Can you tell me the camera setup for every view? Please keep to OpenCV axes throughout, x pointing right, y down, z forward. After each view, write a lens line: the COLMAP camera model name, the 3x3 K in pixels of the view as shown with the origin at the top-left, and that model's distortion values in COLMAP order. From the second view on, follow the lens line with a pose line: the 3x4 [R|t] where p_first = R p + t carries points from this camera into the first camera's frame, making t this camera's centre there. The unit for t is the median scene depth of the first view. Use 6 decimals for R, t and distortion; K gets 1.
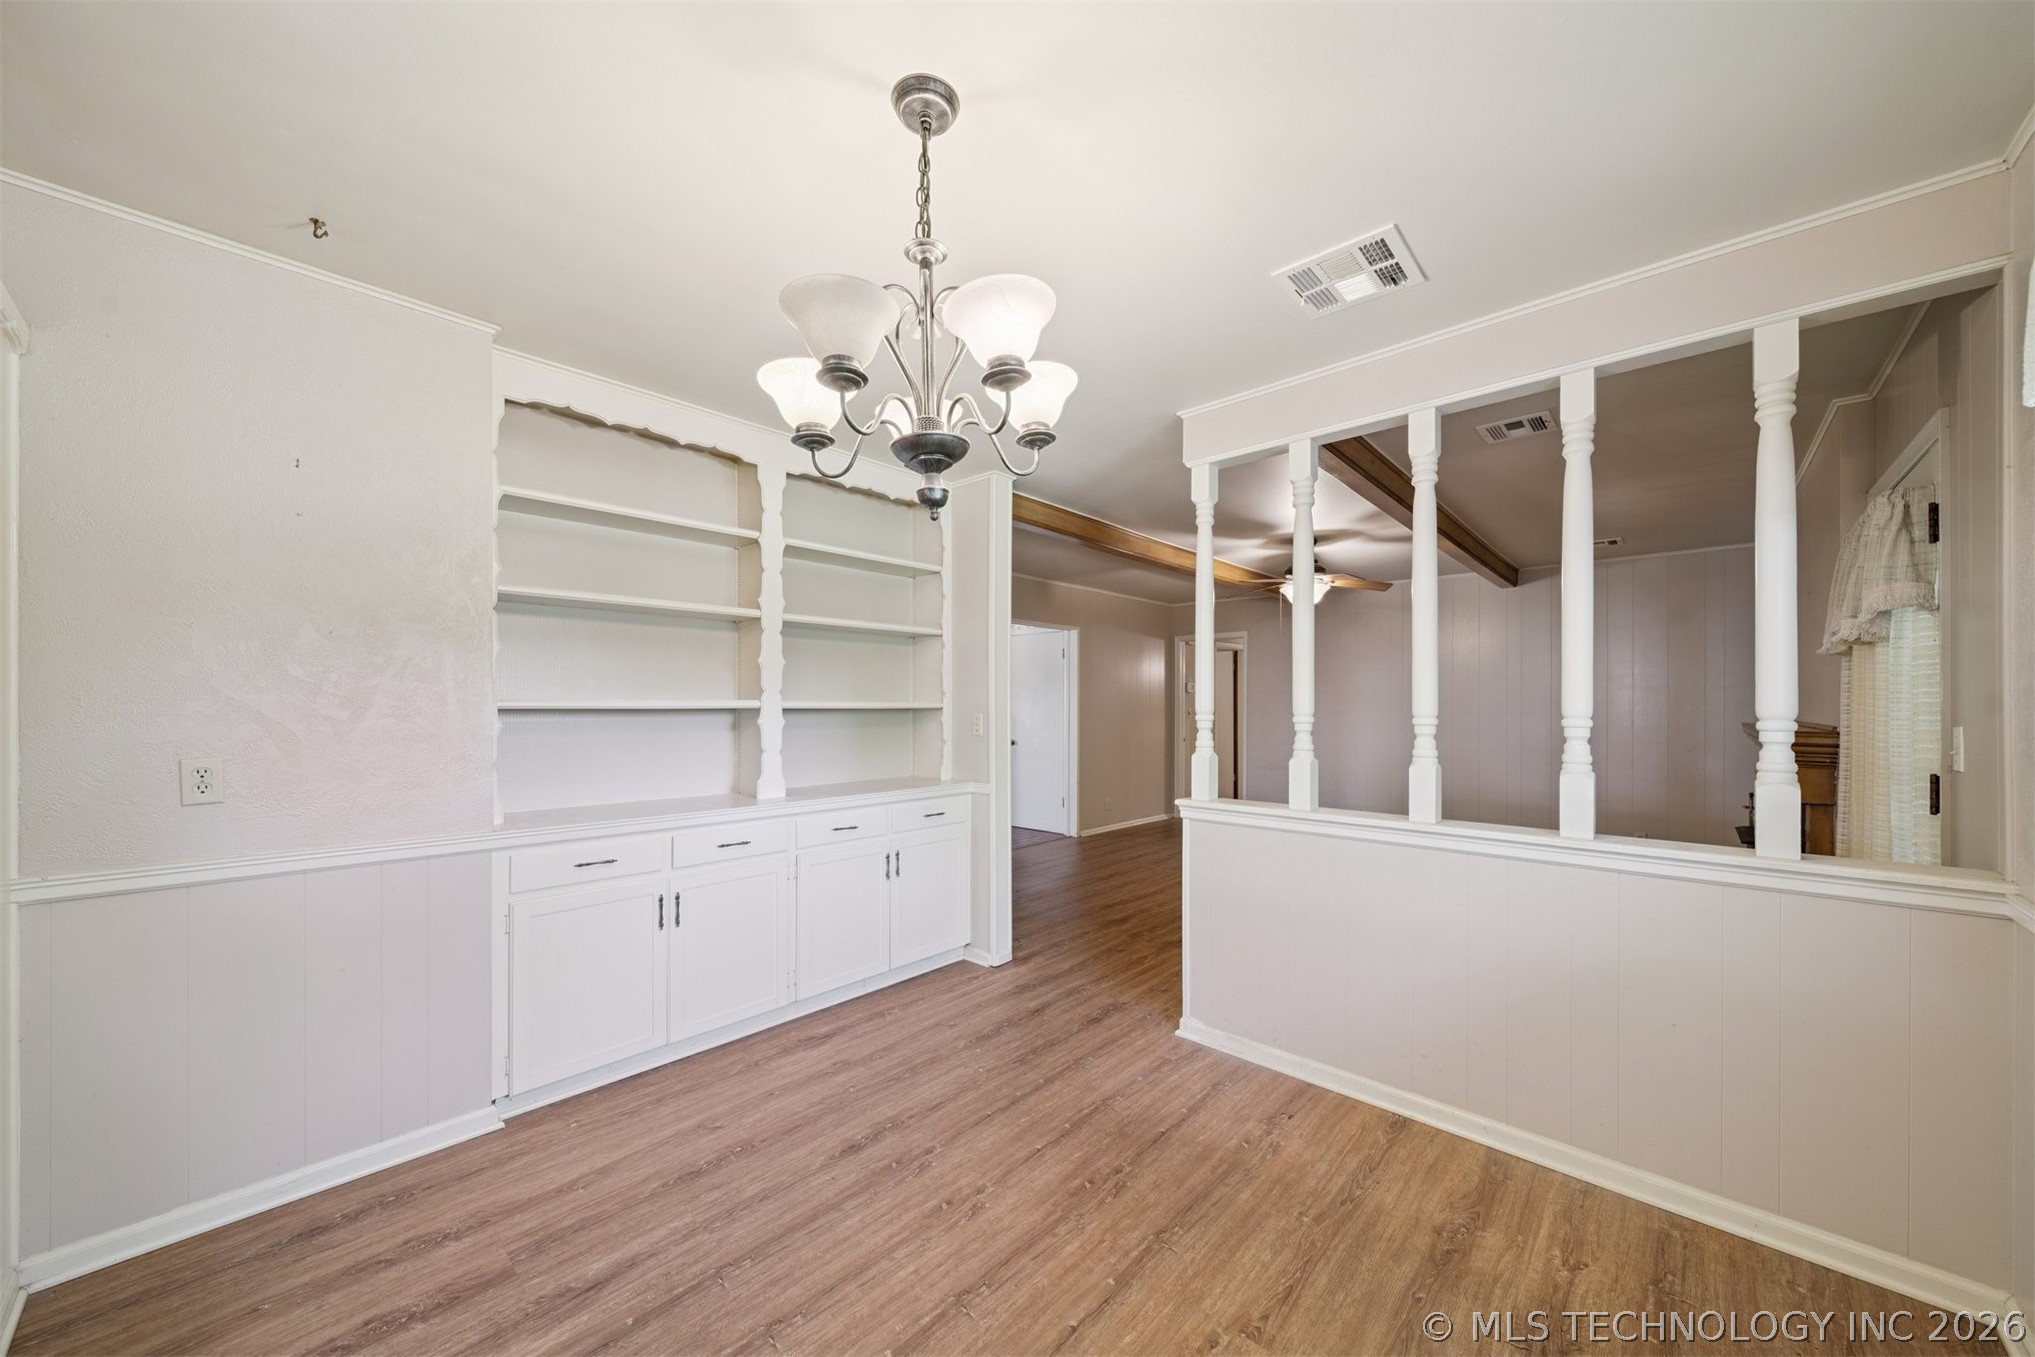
lens RADIAL K [[715.2, 0, 1026.7], [0, 715.2, 697.5], [0, 0, 1]] dist [-0.000194, -0.000823]
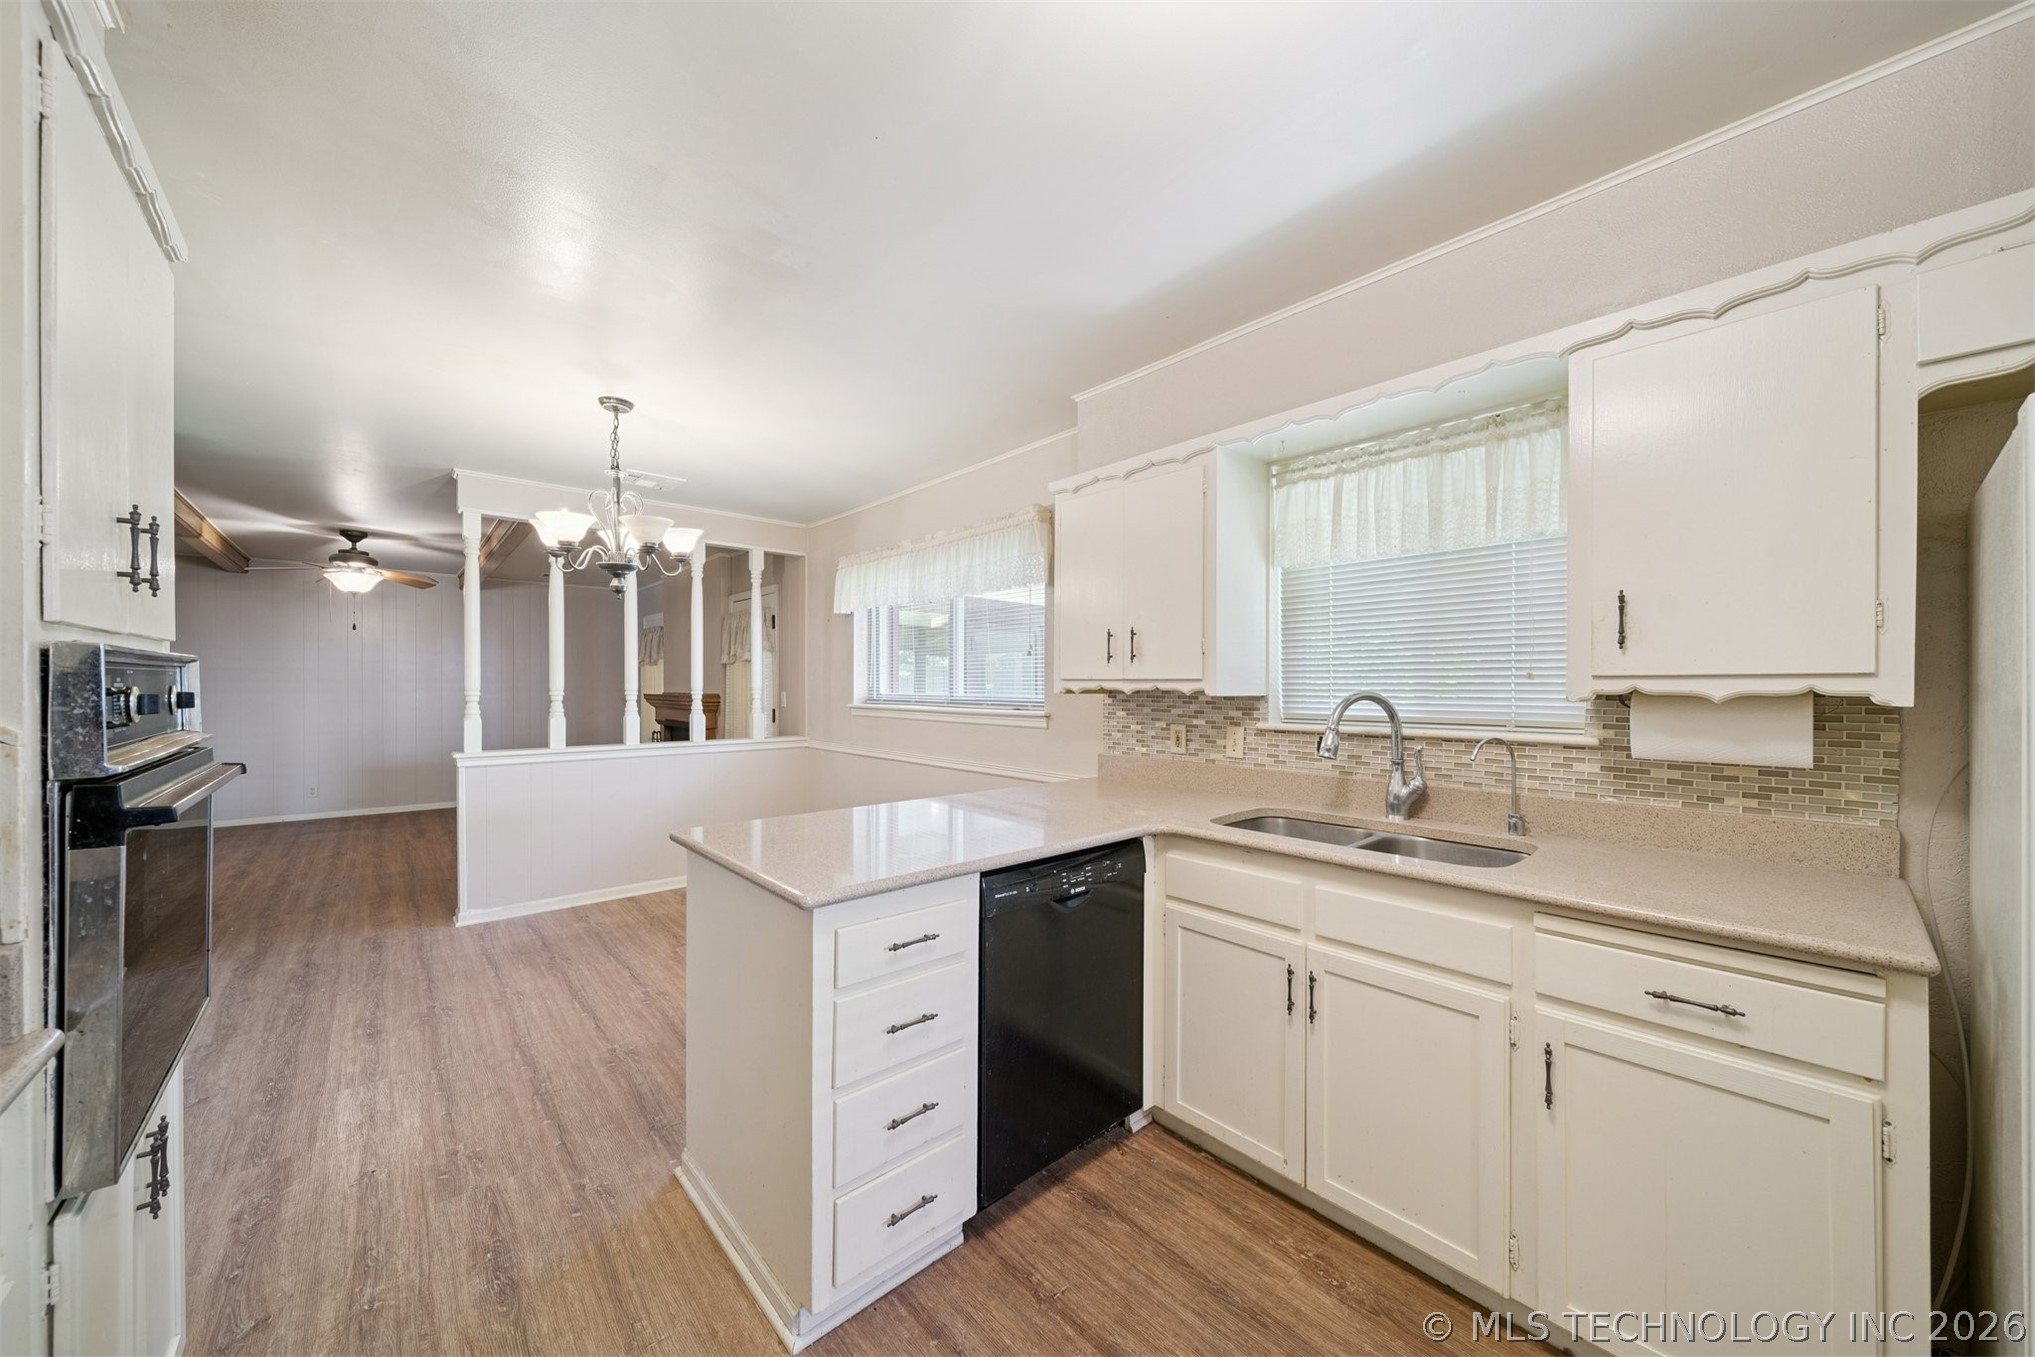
lens RADIAL K [[715.2, 0, 1025.6], [0, 715.2, 684.7], [0, 0, 1]] dist [-0.000194, -0.000823]
pose [[0.094568, 0.000303, 0.995518, -1.393866], [-0.013829, 0.999904, 0.001009, -0.006734], [-0.995422, -0.013862, 0.094564, -0.264966]]
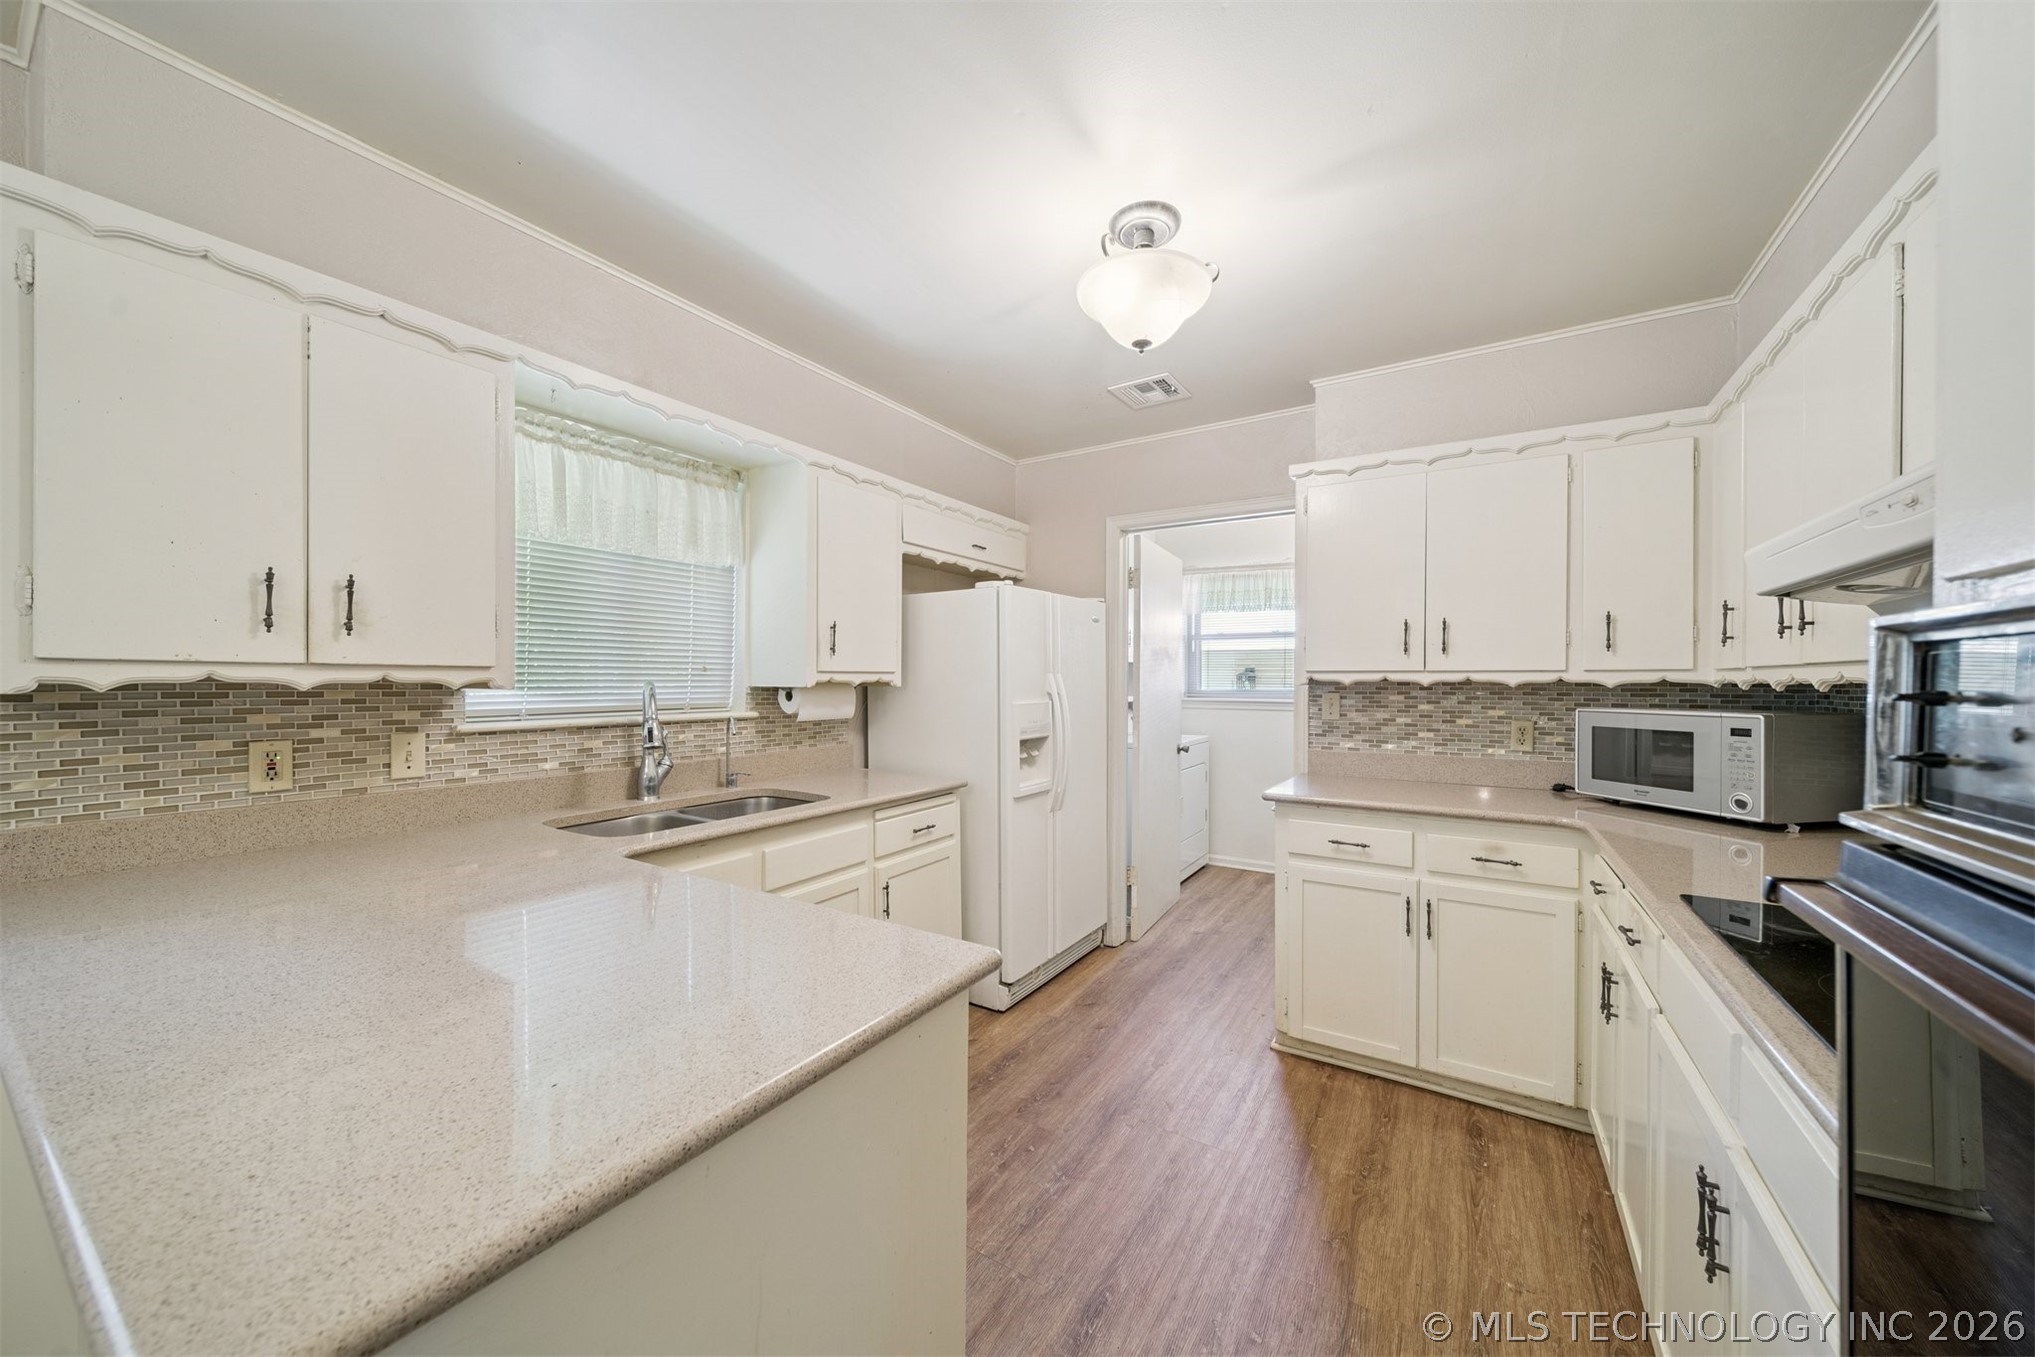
lens RADIAL K [[715.2, 0, 1022.6], [0, 715.2, 682.8], [0, 0, 1]] dist [-0.000194, -0.000823]
pose [[-0.982730, -0.005139, -0.184975, -0.703344], [-0.004032, 0.999972, -0.006360, 0.002685], [0.185002, -0.005504, -0.982723, 0.478402]]
